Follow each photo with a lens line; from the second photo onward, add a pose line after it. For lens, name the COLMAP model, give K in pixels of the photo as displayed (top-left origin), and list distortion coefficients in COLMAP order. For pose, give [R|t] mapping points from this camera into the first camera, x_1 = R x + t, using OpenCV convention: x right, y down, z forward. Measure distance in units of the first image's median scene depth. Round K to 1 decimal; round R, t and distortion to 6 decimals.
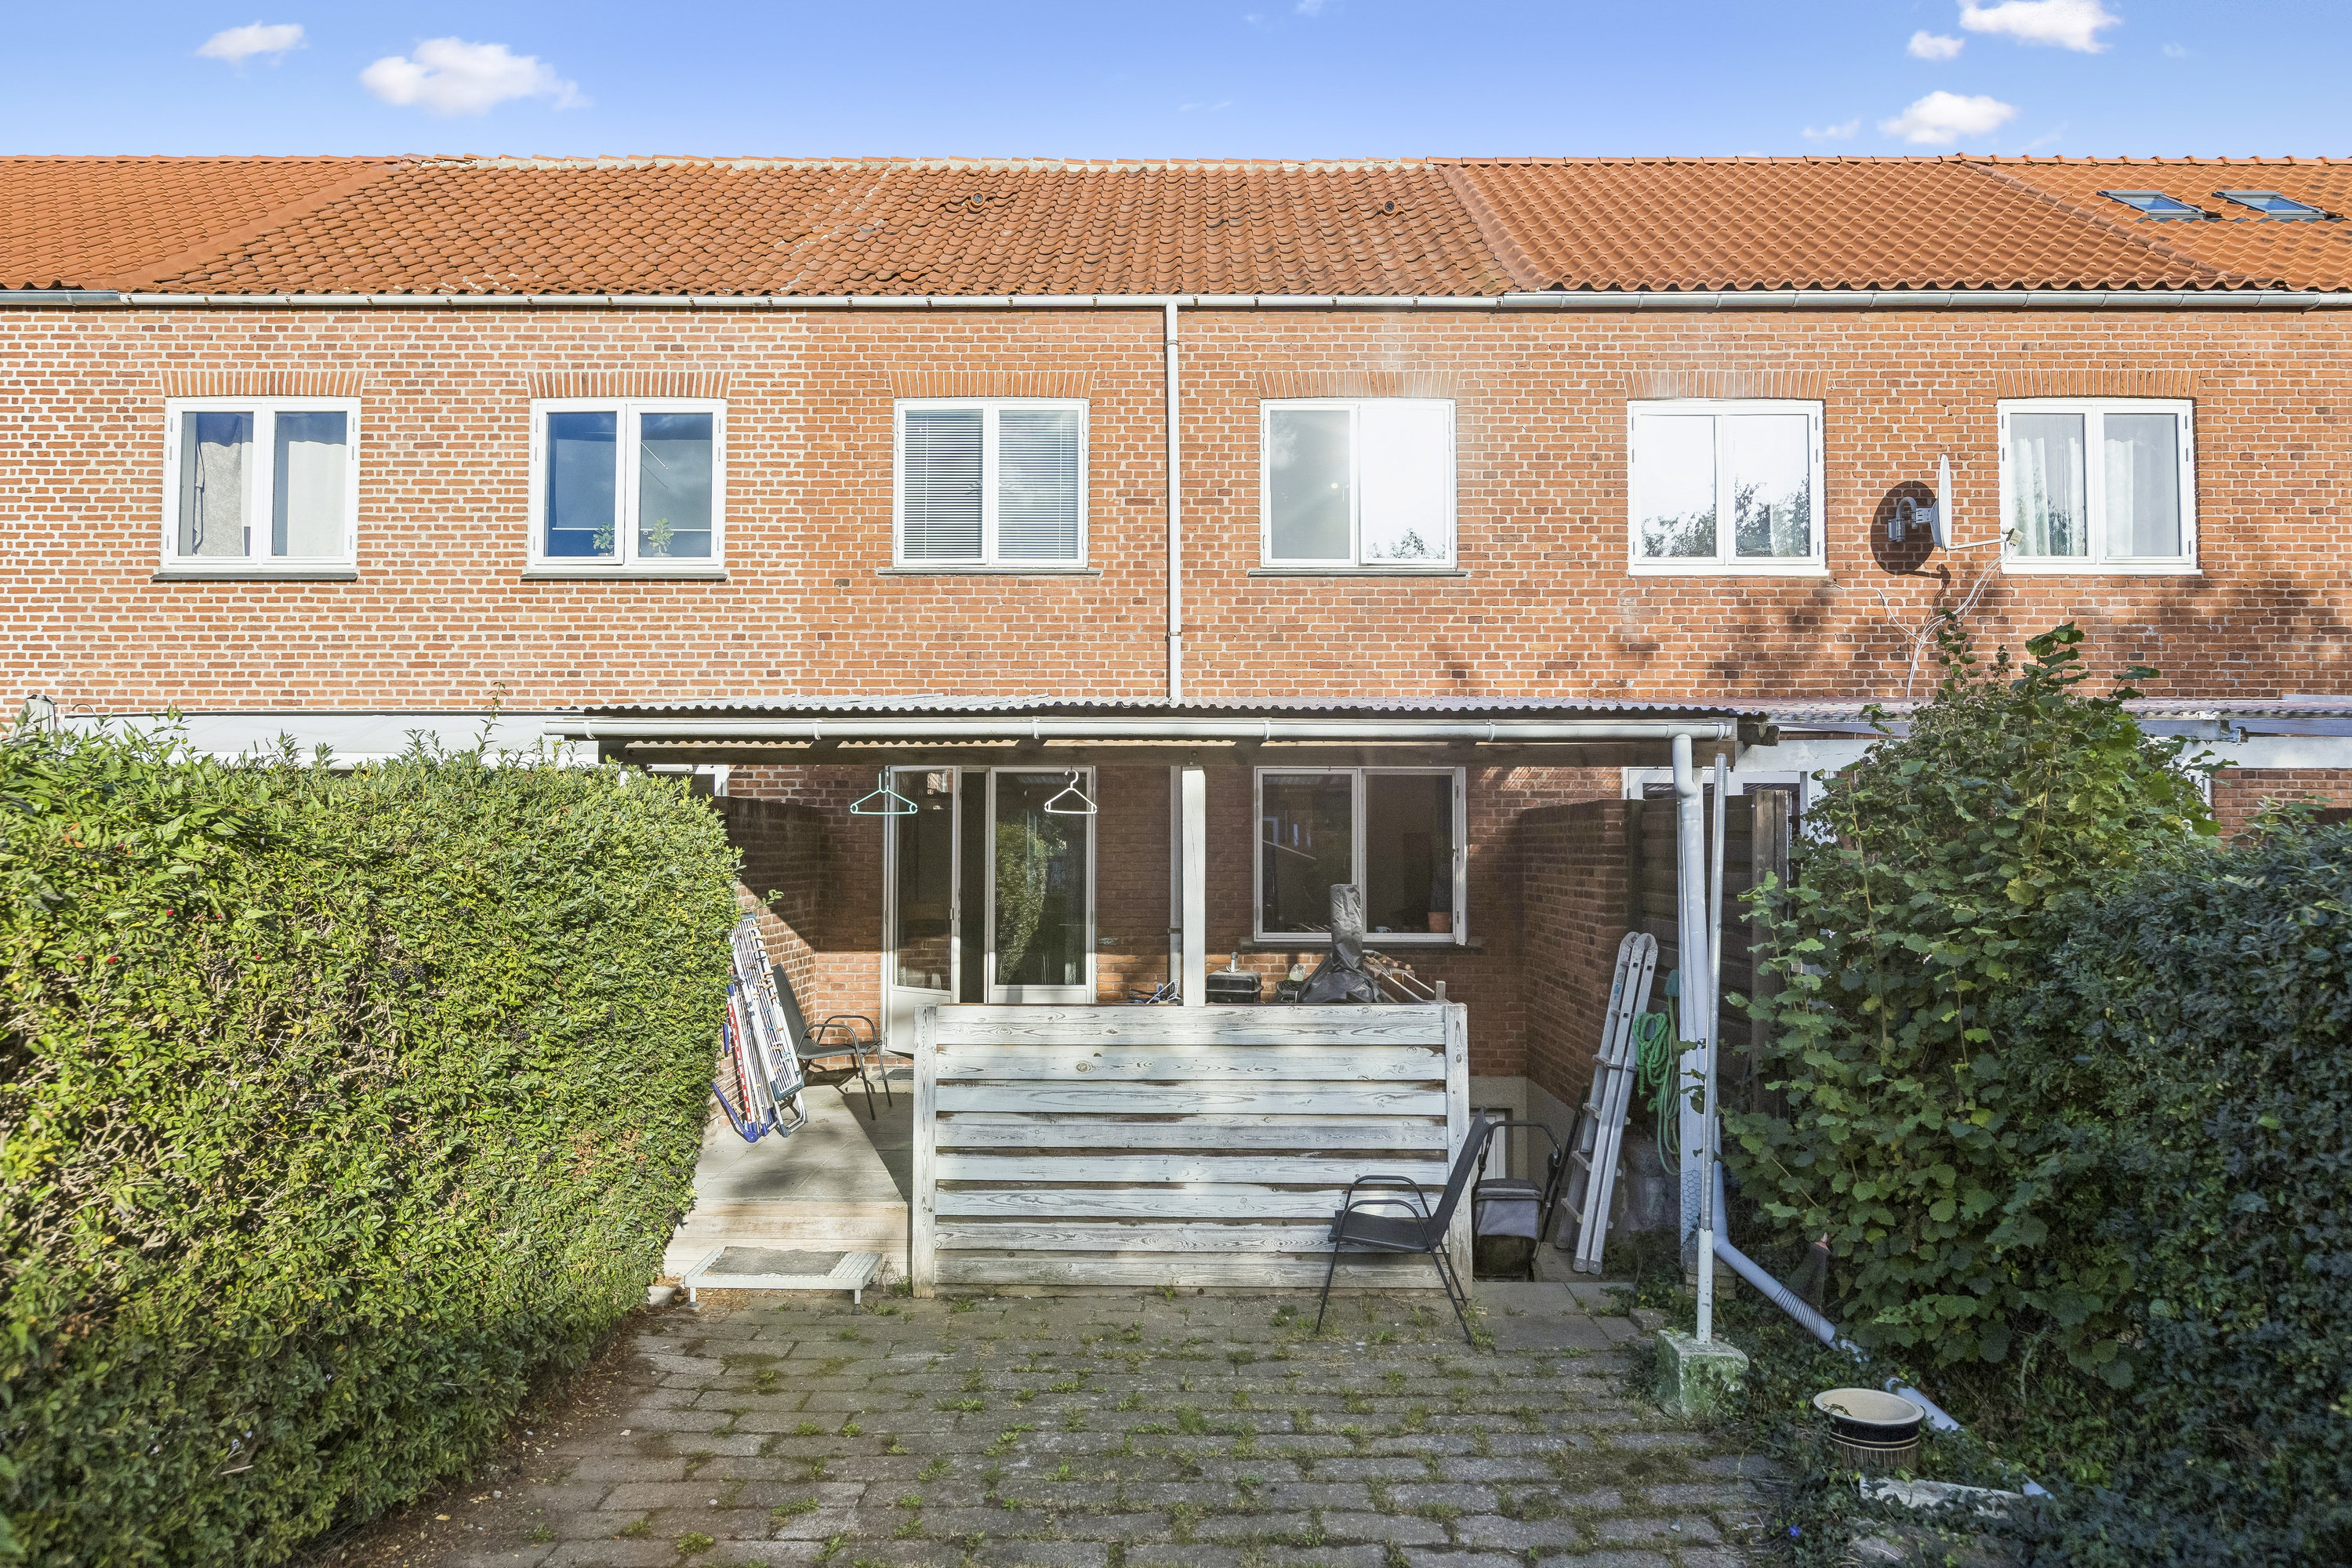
lens RADIAL K [[1534.9, 0, 1174.1], [0, 1534.9, 784.8], [0, 0, 1]] dist [0.003226, -0.001700]
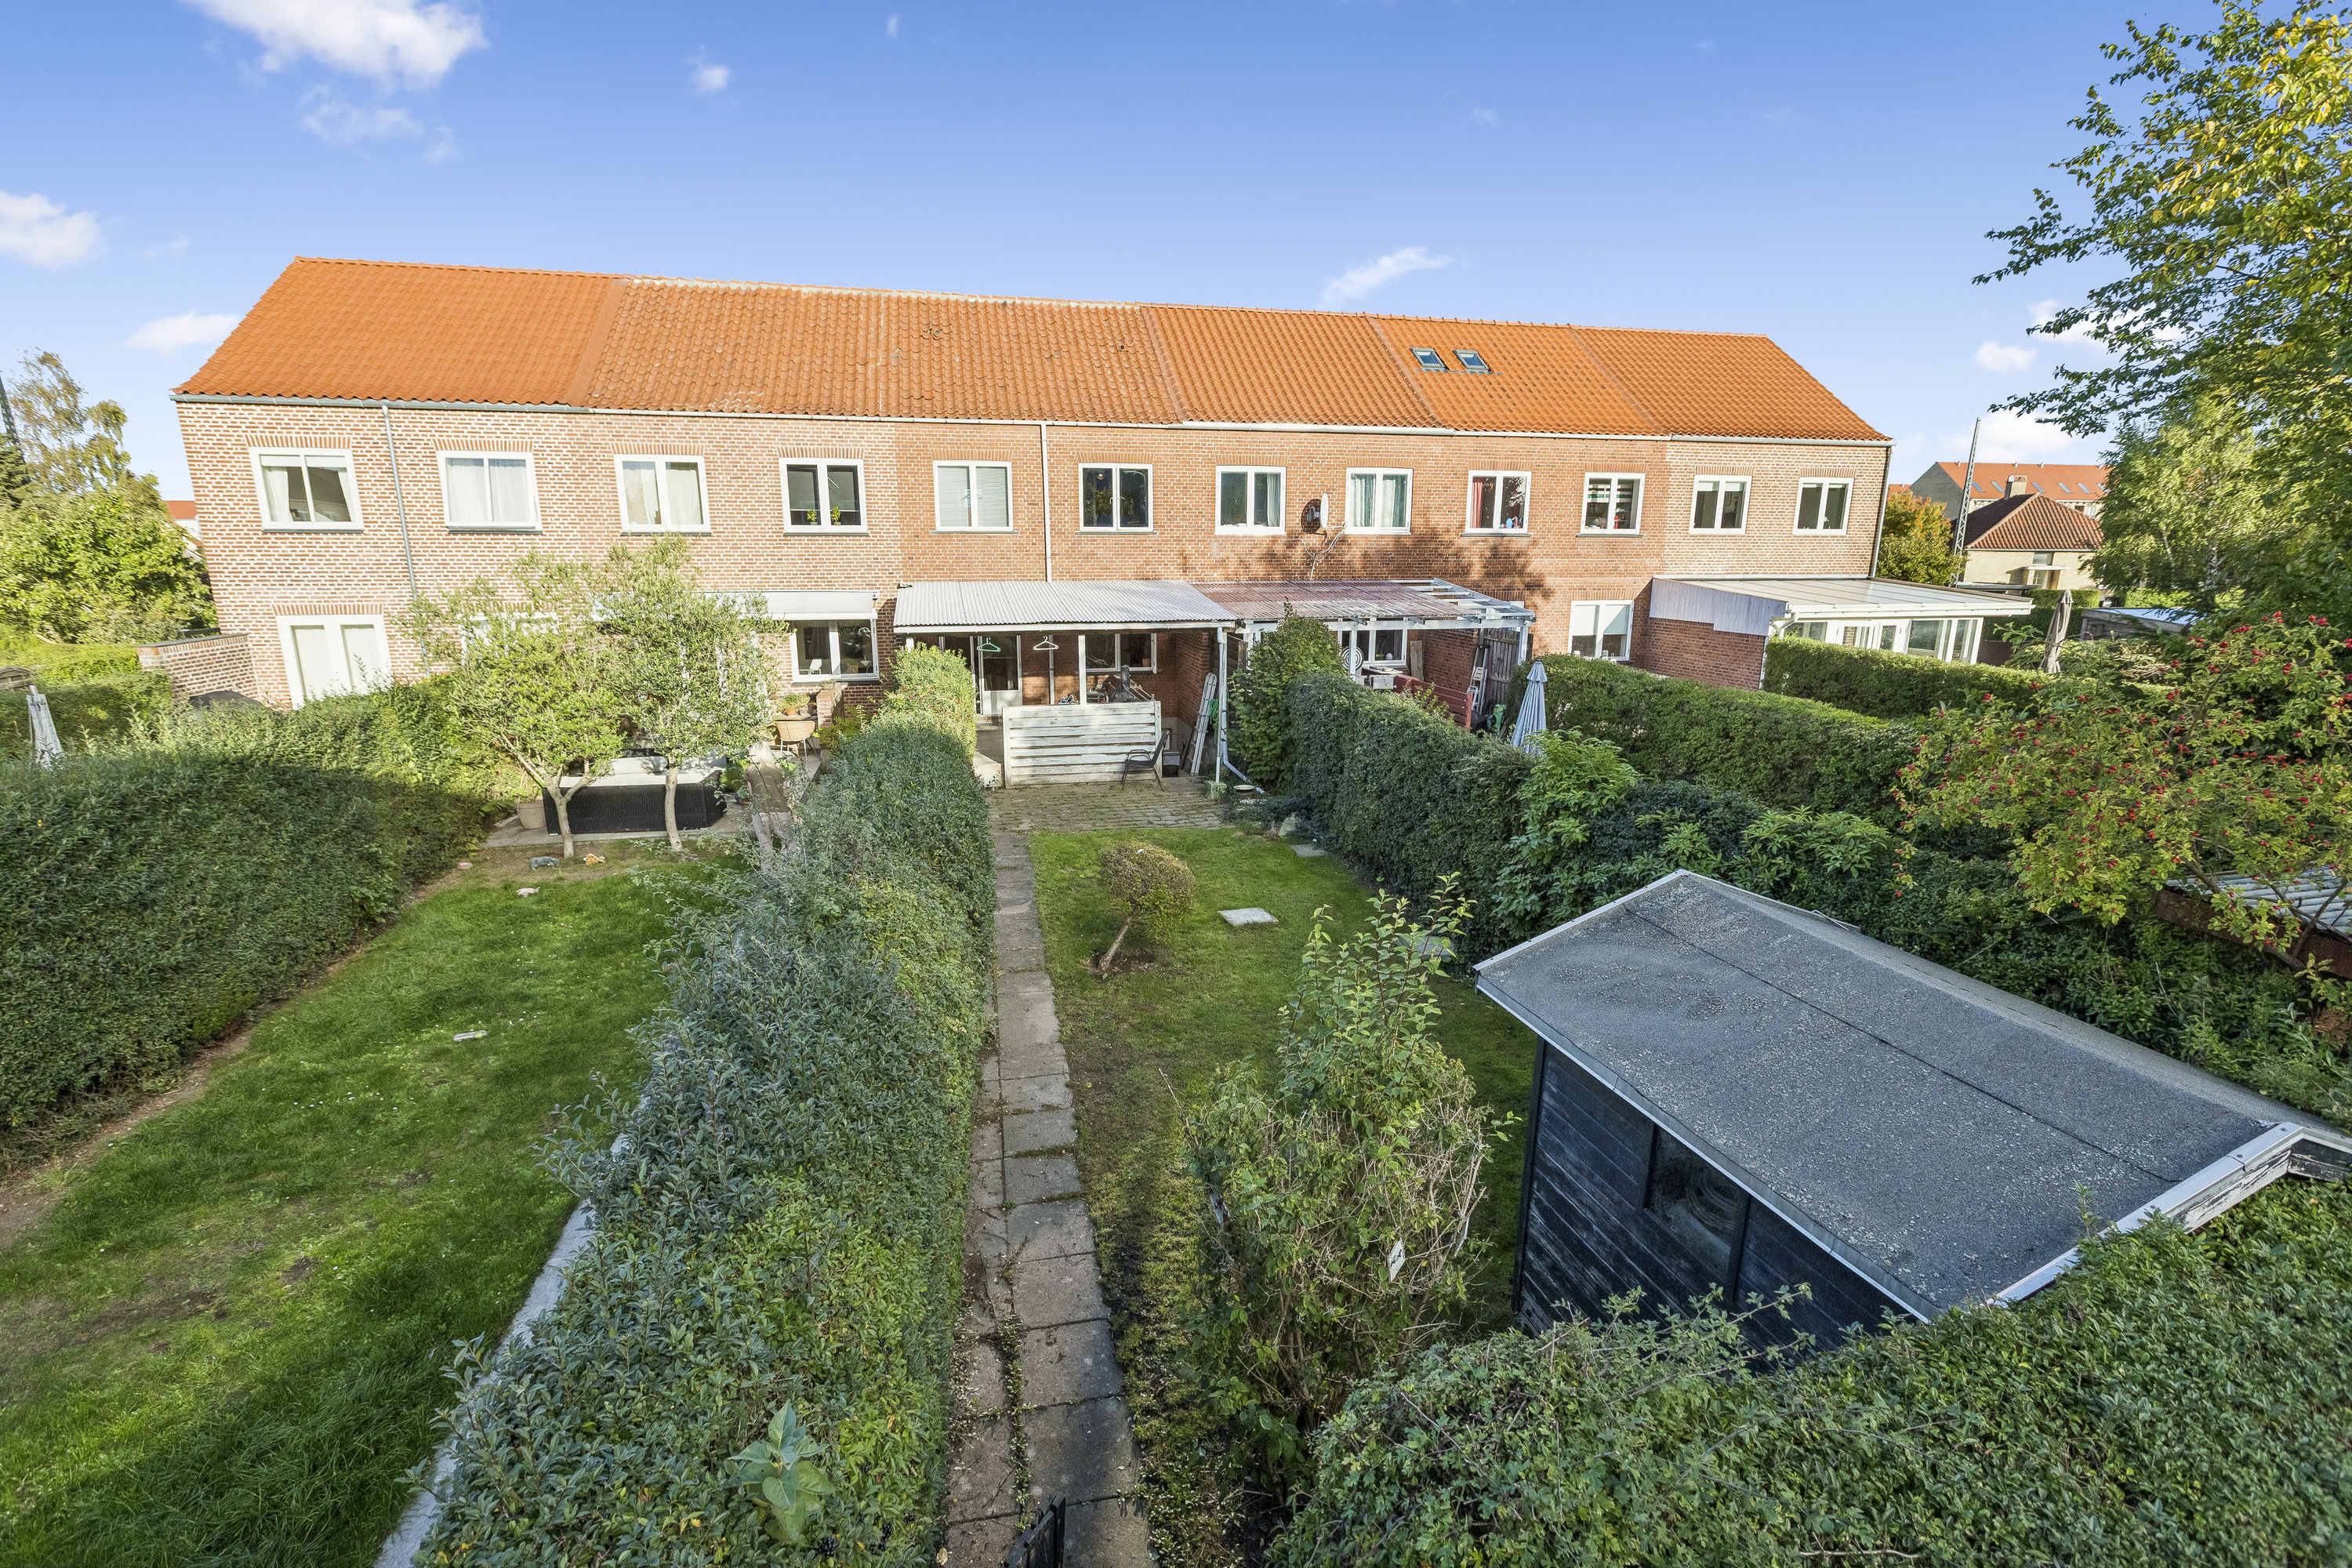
lens RADIAL K [[1061.6, 0, 1166.3], [0, 1061.6, 783.3], [0, 0, 1]] dist [-0.001465, -0.000007]
pose [[0.977150, -0.050008, 0.206583, -0.200820], [-0.004970, 0.966287, 0.257418, -0.196317], [-0.212491, -0.252563, 0.943959, -0.876421]]
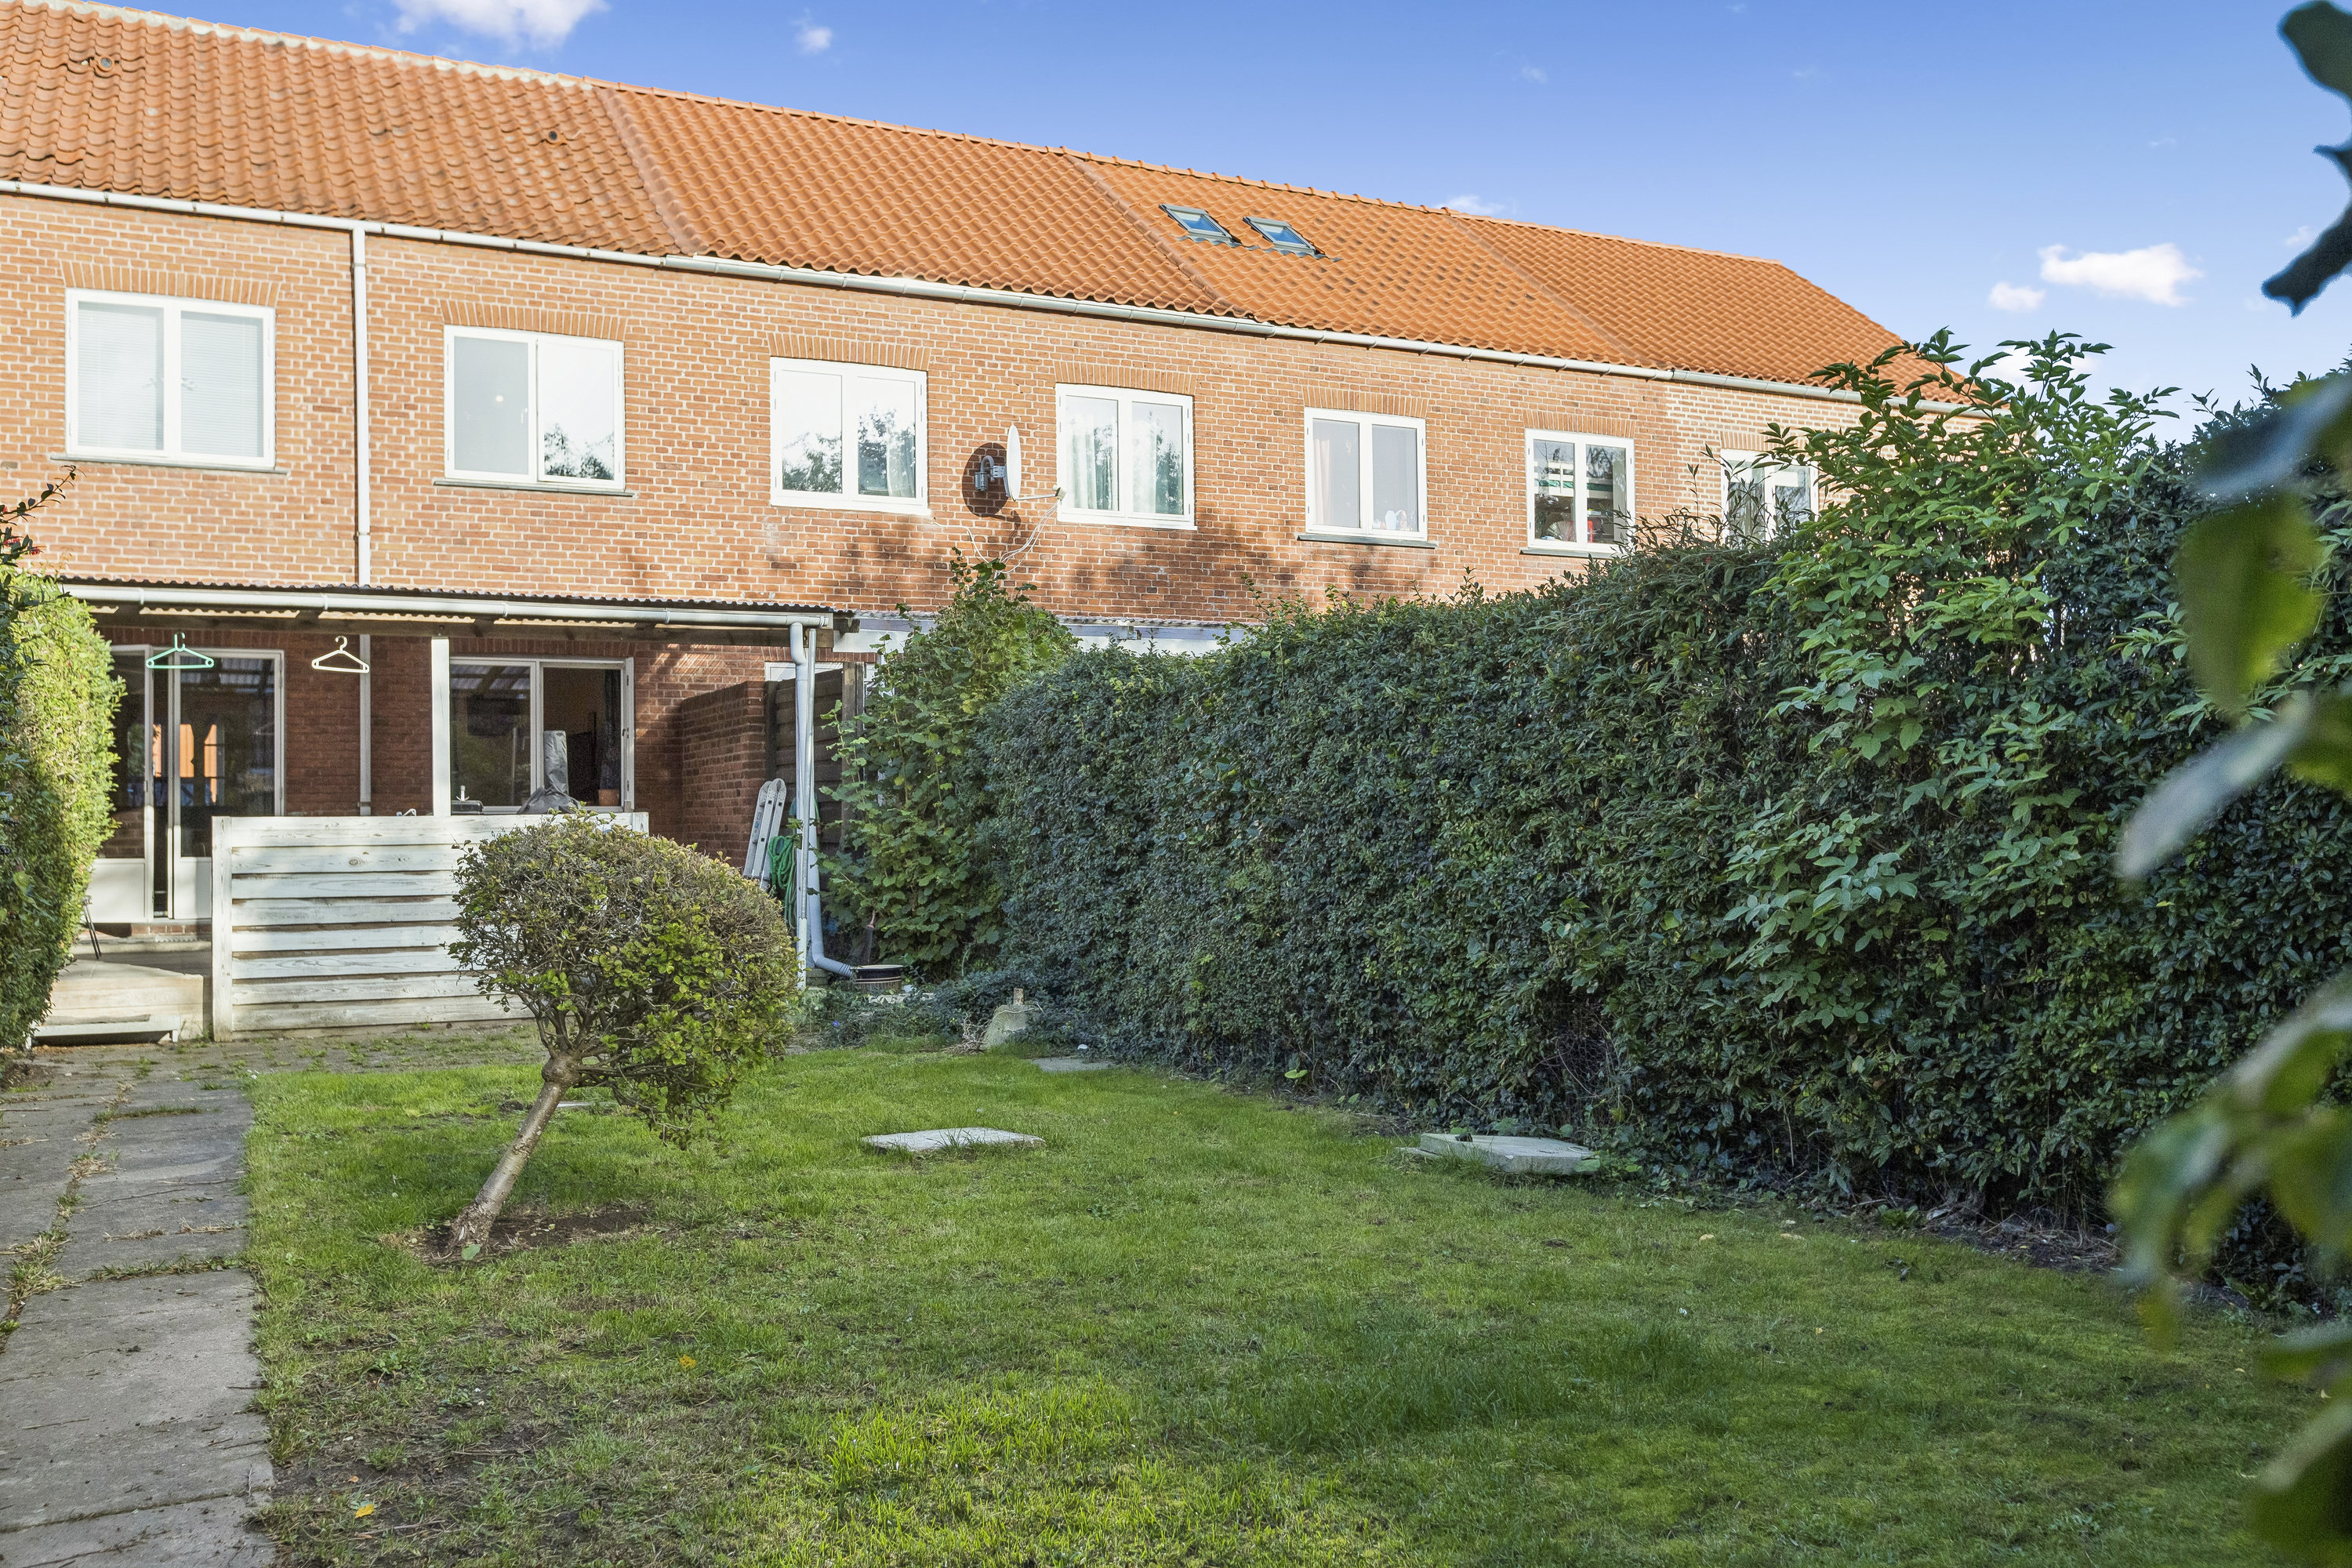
lens RADIAL K [[2056.9, 0, 1173.0], [0, 2056.9, 787.9], [0, 0, 1]] dist [-0.002413, 0.010681]
pose [[0.892540, -0.001929, 0.450964, -0.147758], [-0.005492, 0.999870, 0.015146, 0.058236], [-0.450934, -0.015995, 0.892414, -0.576883]]
